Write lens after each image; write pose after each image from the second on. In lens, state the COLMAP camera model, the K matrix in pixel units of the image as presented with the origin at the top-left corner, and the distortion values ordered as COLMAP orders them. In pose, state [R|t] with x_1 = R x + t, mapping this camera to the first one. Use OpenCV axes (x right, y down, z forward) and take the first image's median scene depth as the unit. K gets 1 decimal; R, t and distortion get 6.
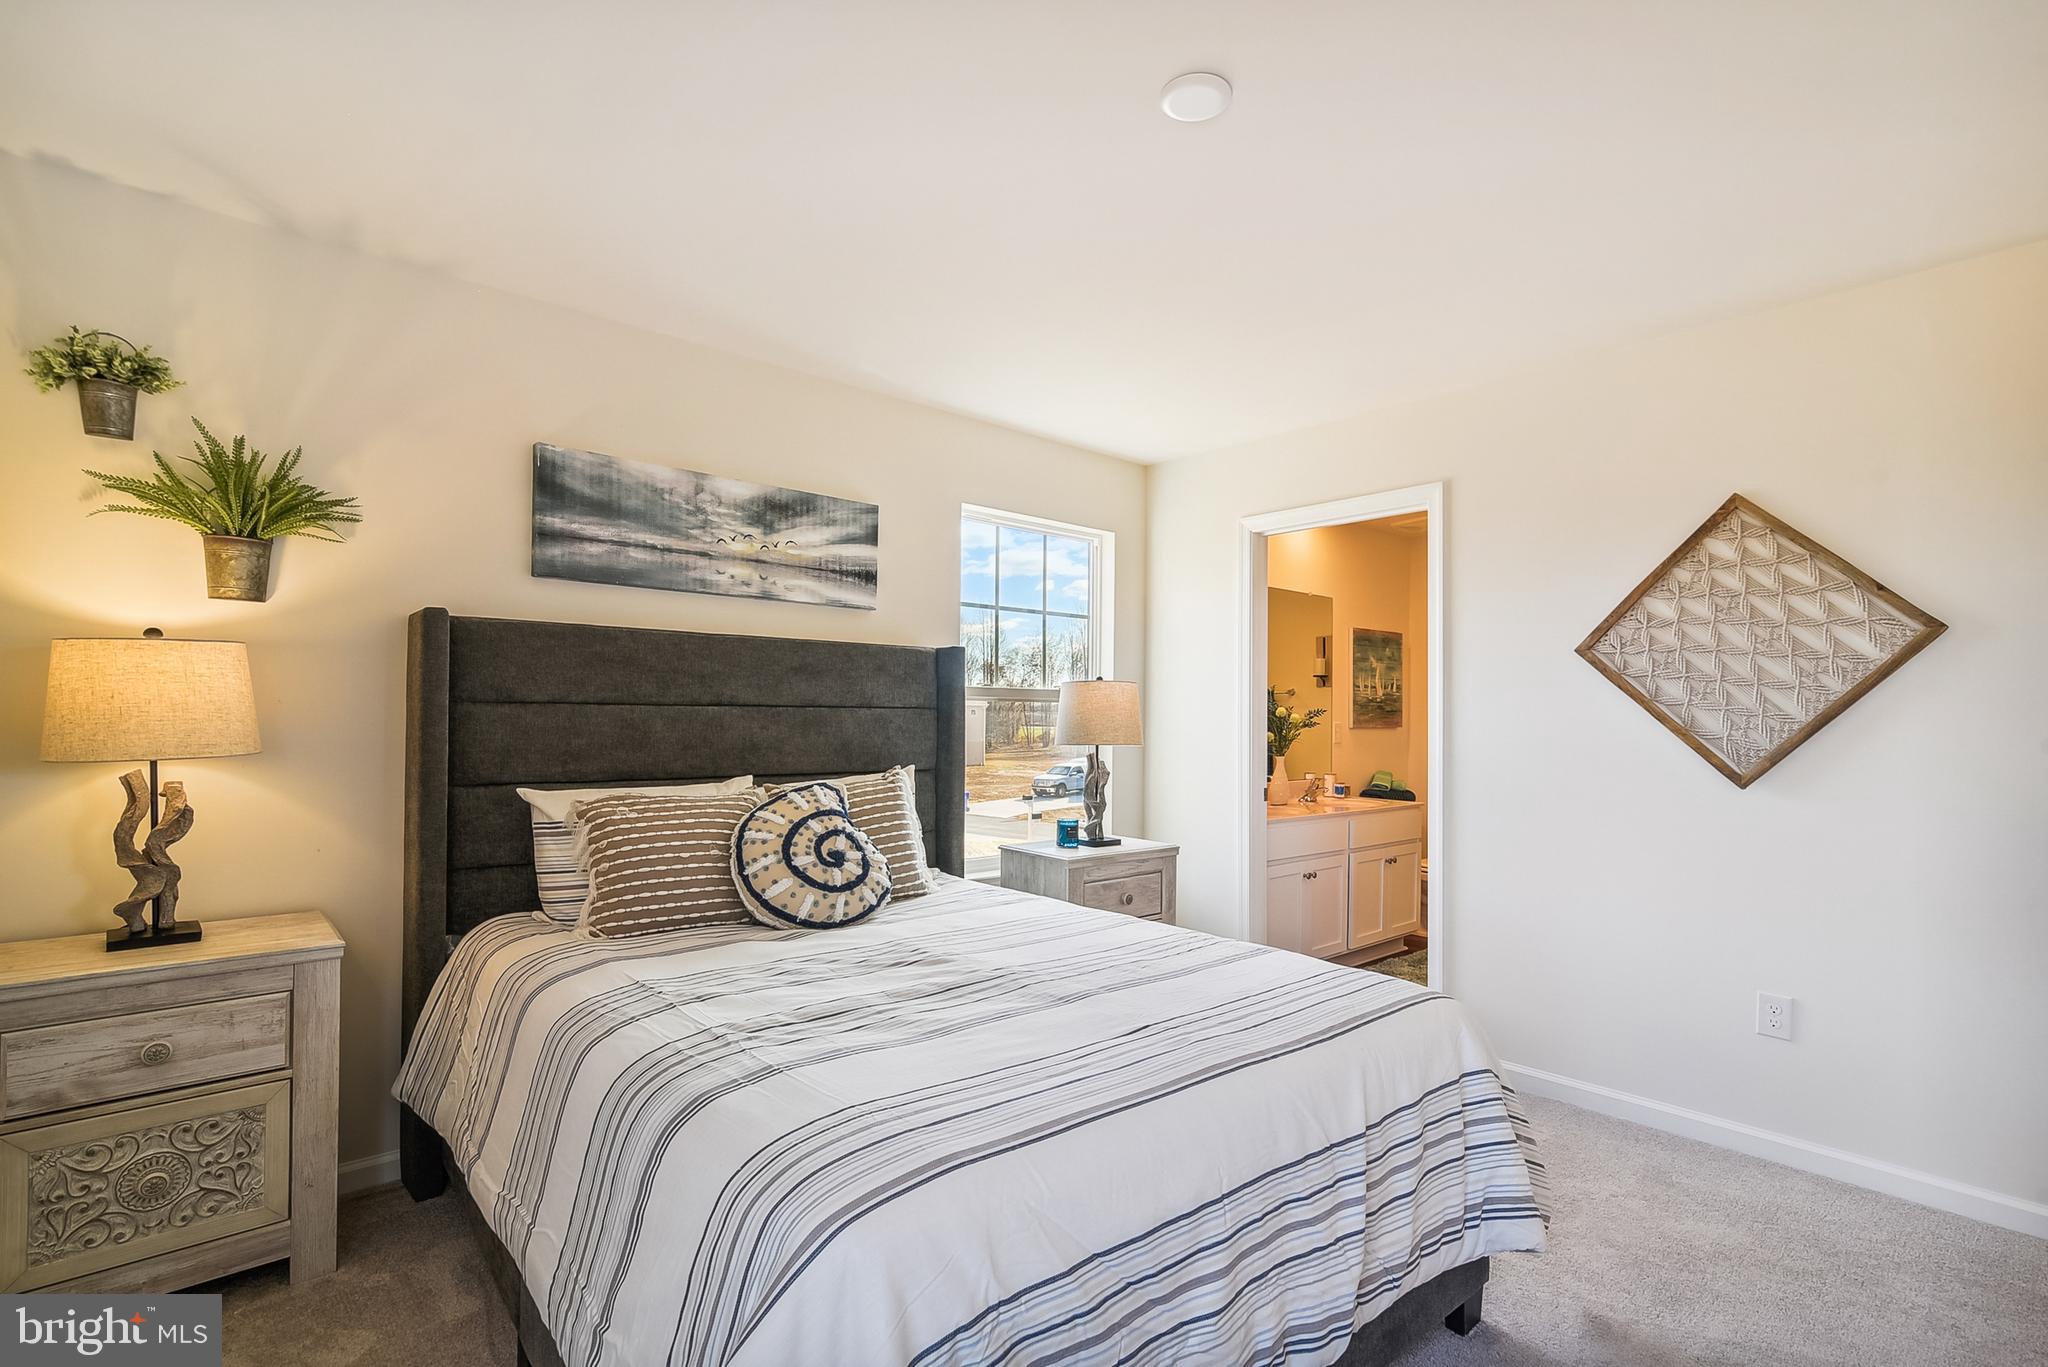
lens RADIAL K [[955.4, 0, 1010.6], [0, 955.4, 707.6], [0, 0, 1]] dist [0.002746, -0.000183]
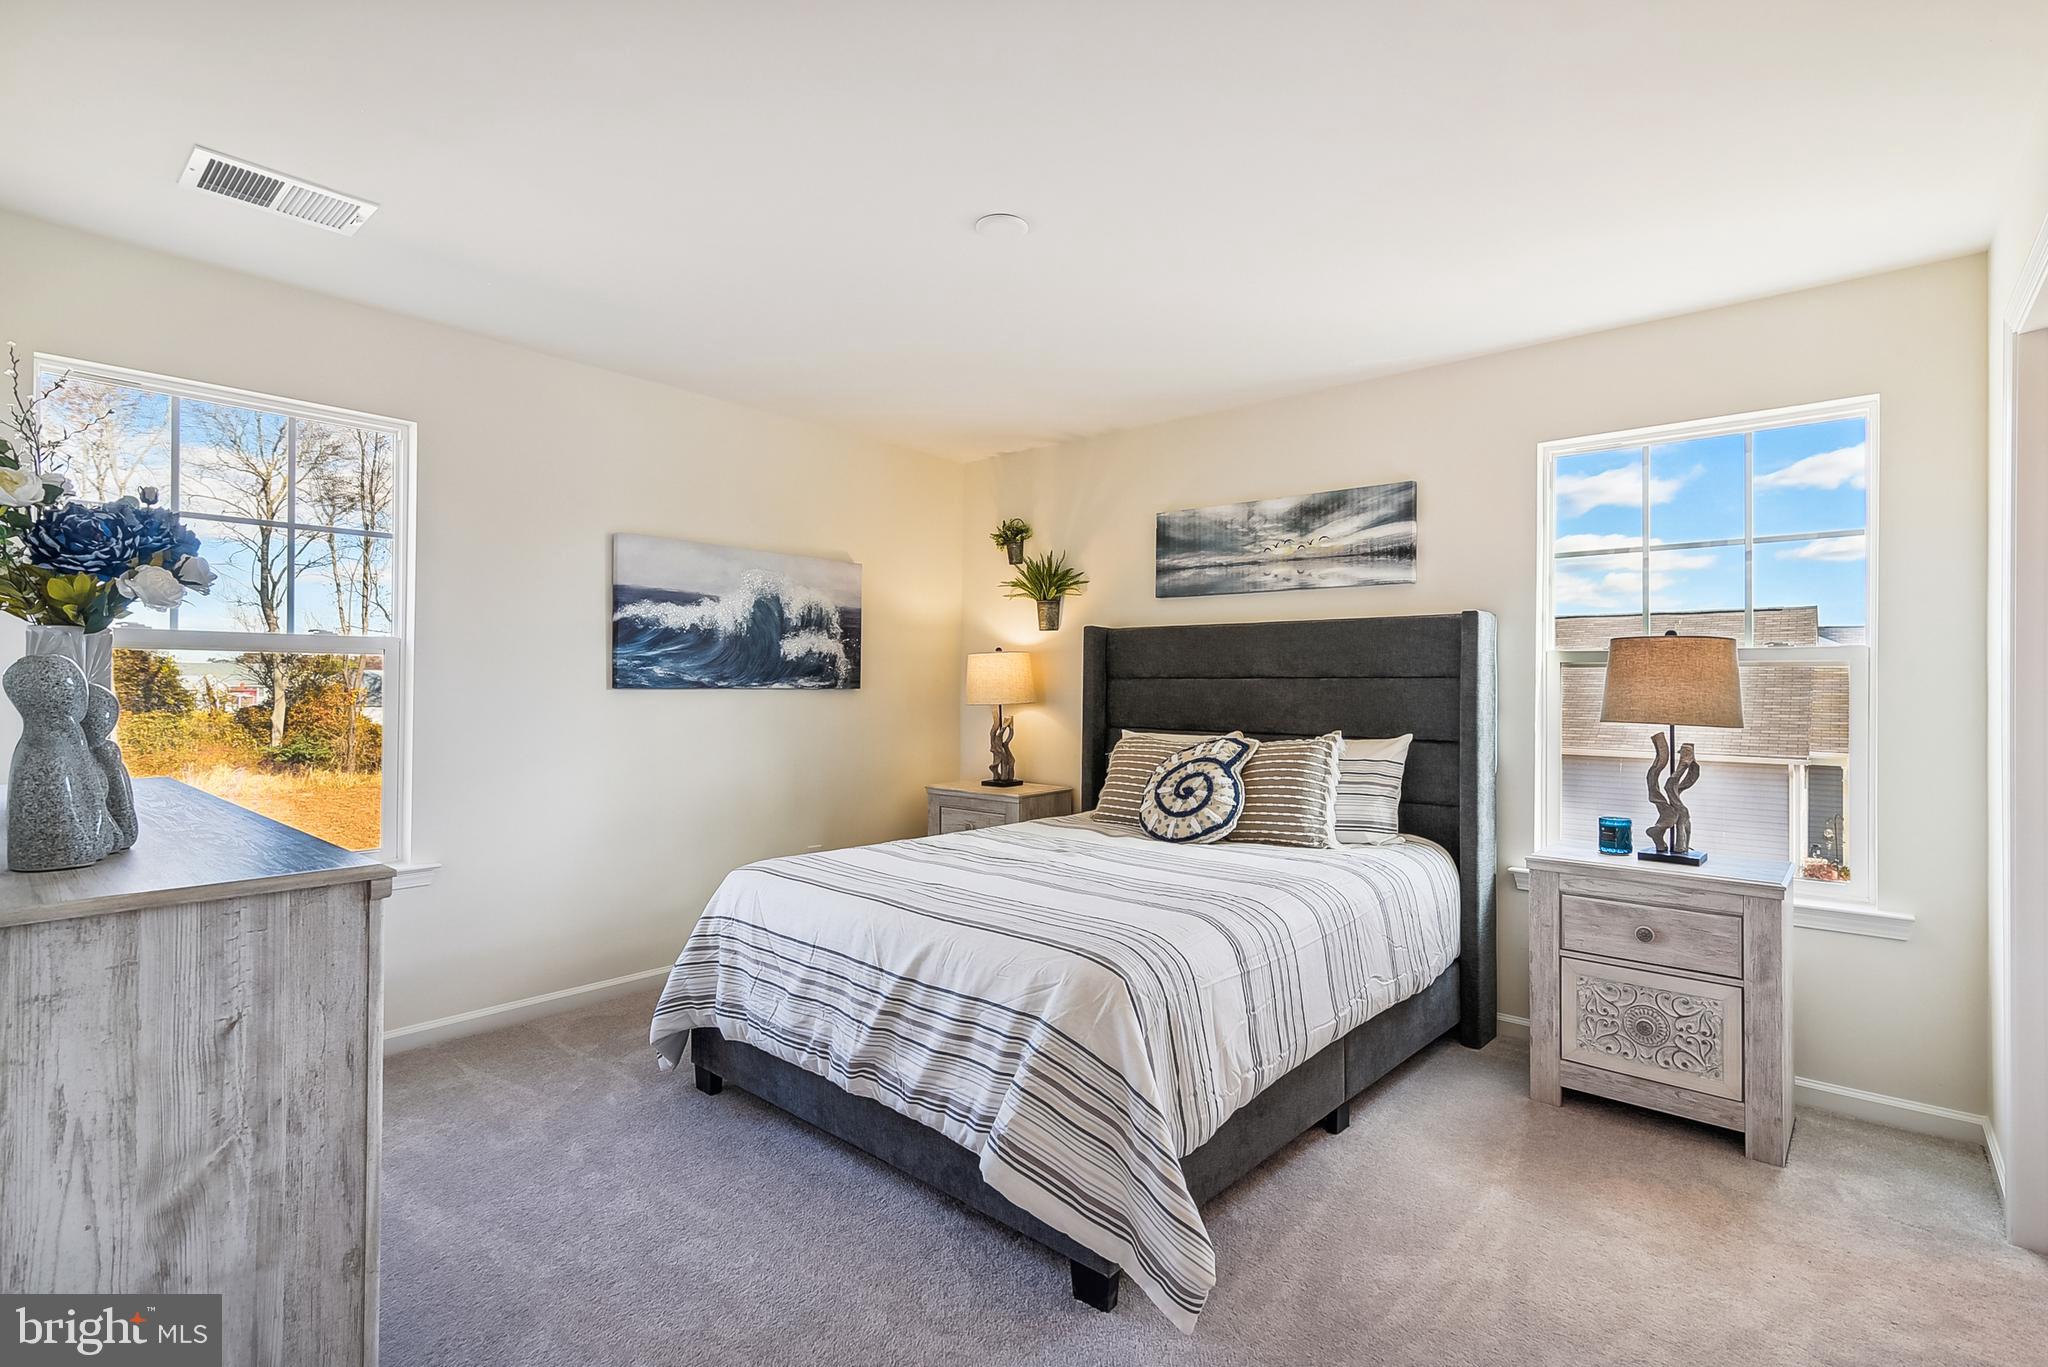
lens RADIAL K [[955.4, 0, 1028.3], [0, 955.4, 679.7], [0, 0, 1]] dist [0.002746, -0.000183]
pose [[0.131216, -0.001301, -0.991353, 0.942413], [0.015519, 0.999879, 0.000742, -0.004888], [0.991232, -0.015482, 0.131221, 0.513358]]
